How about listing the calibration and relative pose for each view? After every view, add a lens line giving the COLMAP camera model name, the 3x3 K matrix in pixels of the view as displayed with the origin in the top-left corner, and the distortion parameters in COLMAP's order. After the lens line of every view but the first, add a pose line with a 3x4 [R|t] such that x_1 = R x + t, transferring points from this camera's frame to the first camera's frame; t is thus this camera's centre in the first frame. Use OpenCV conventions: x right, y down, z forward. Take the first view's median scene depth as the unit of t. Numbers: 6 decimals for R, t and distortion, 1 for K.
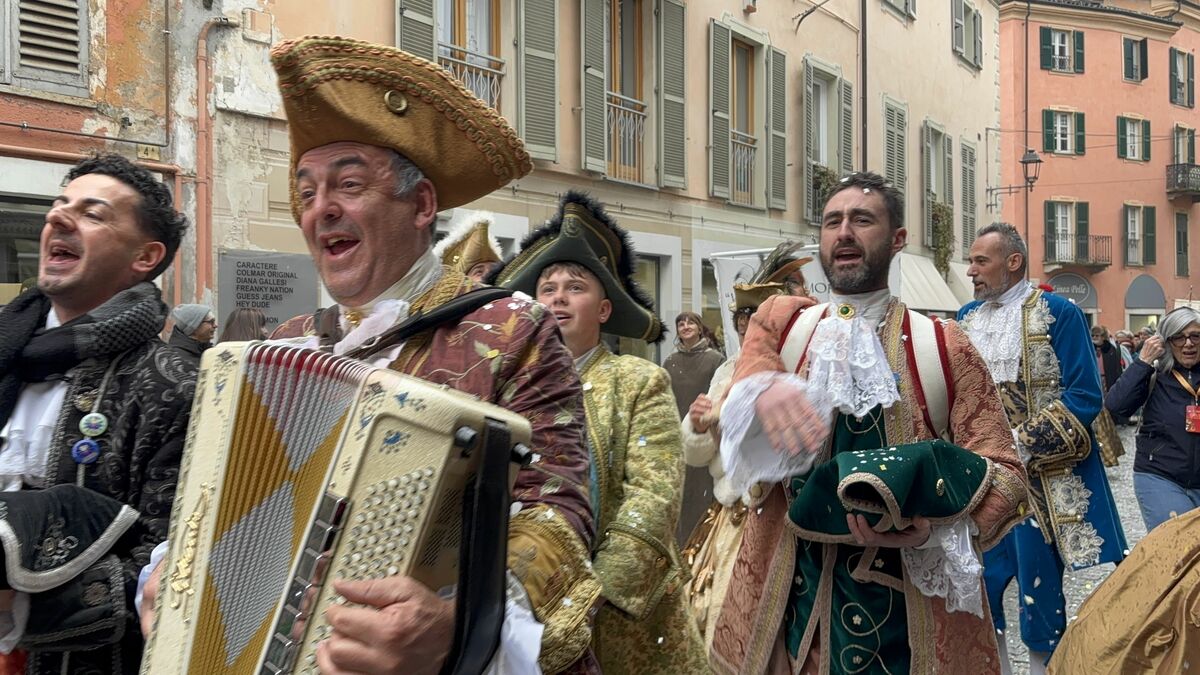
lens RADIAL K [[1087.4, 0, 600.0], [0, 1087.4, 337.5], [0, 0, 1]] dist [0.034672, -0.000620]
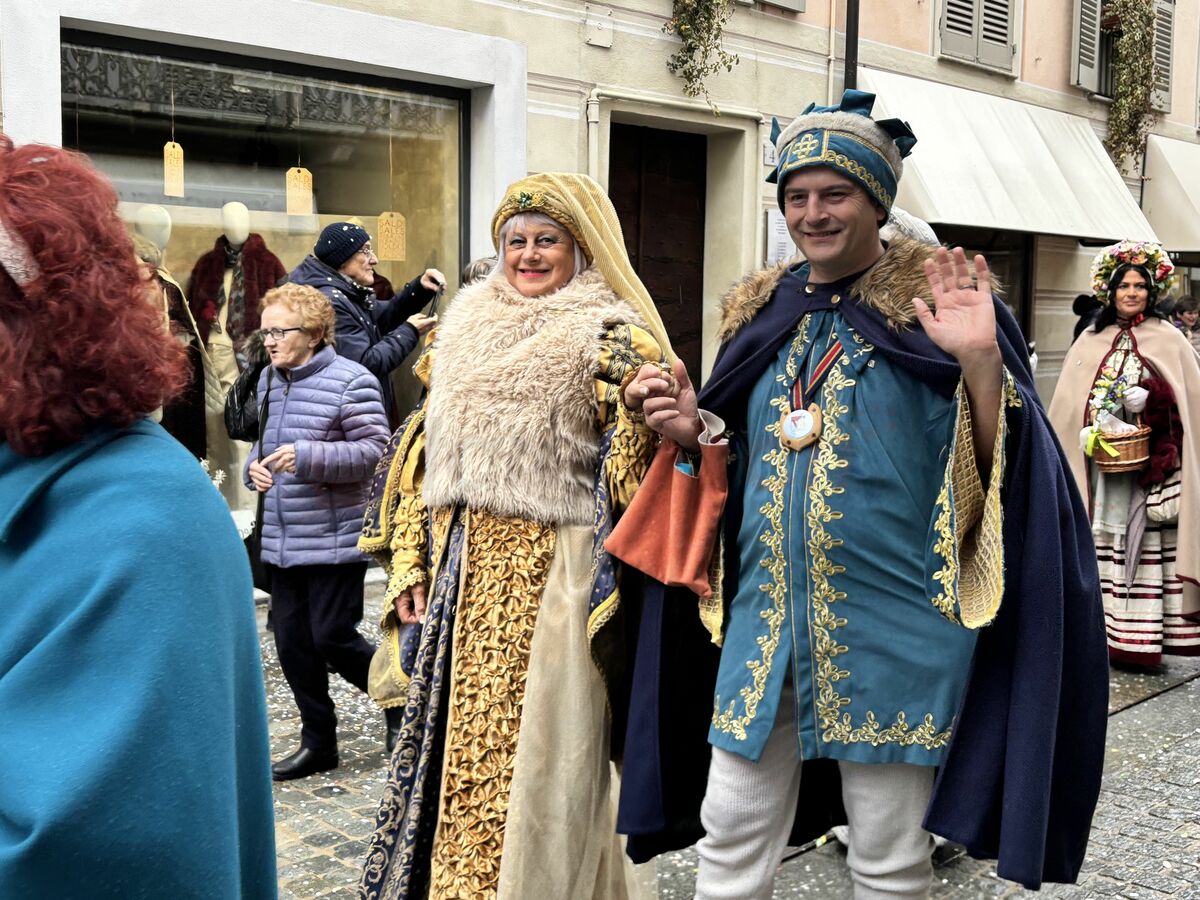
lens RADIAL K [[1409.4, 0, 567.4], [0, 1409.4, 423.6], [0, 0, 1]] dist [0.024828, -0.034406]
pose [[0.983457, 0.033583, -0.178001, 0.101995], [-0.018280, 0.996047, 0.086925, 0.000577], [0.180216, -0.082234, 0.980183, 0.205879]]
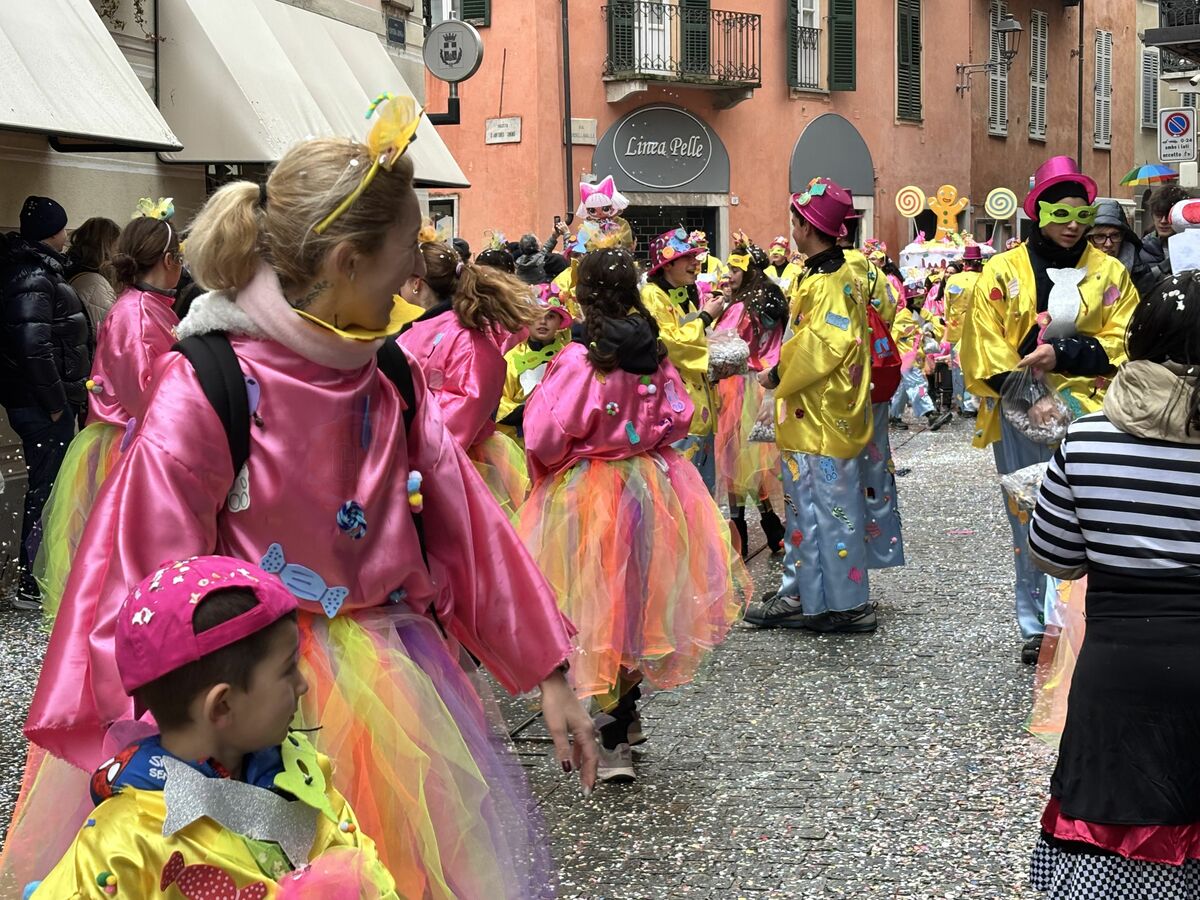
lens RADIAL K [[2161.9, 0, 600.0], [0, 2161.9, 450.0], [0, 0, 1]] dist [0.342745, -1.436180]
pose [[0.938059, -0.035484, 0.344654, 0.121410], [0.007676, 0.996626, 0.081716, 0.002269], [-0.346391, -0.074009, 0.935166, 0.240704]]
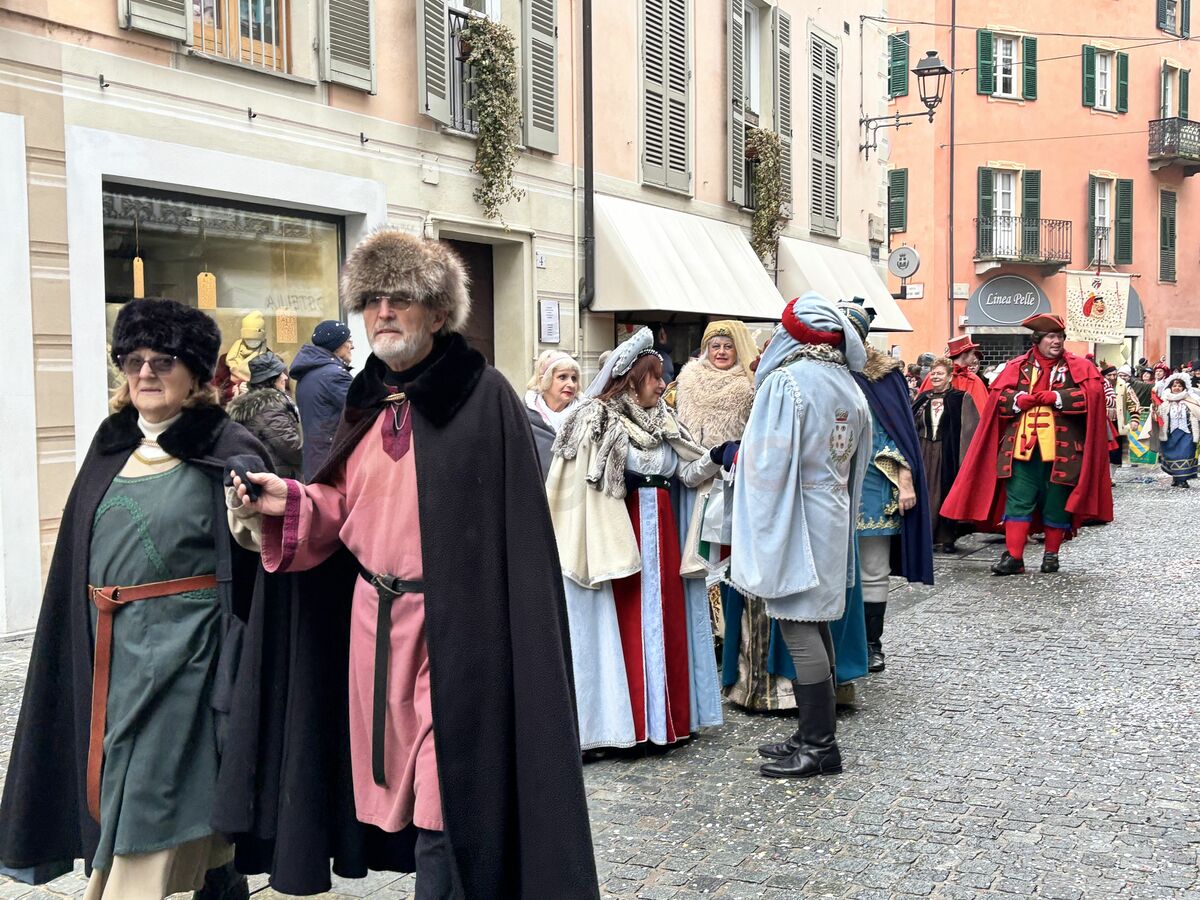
lens RADIAL K [[1419.7, 0, 600.0], [0, 1419.7, 450.0], [0, 0, 1]] dist [0.047472, -0.074402]
pose [[0.993989, -0.006203, 0.109306, 0.075058], [0.000102, 0.998446, 0.055735, 0.000571], [-0.109482, -0.055389, 0.992444, 0.138522]]
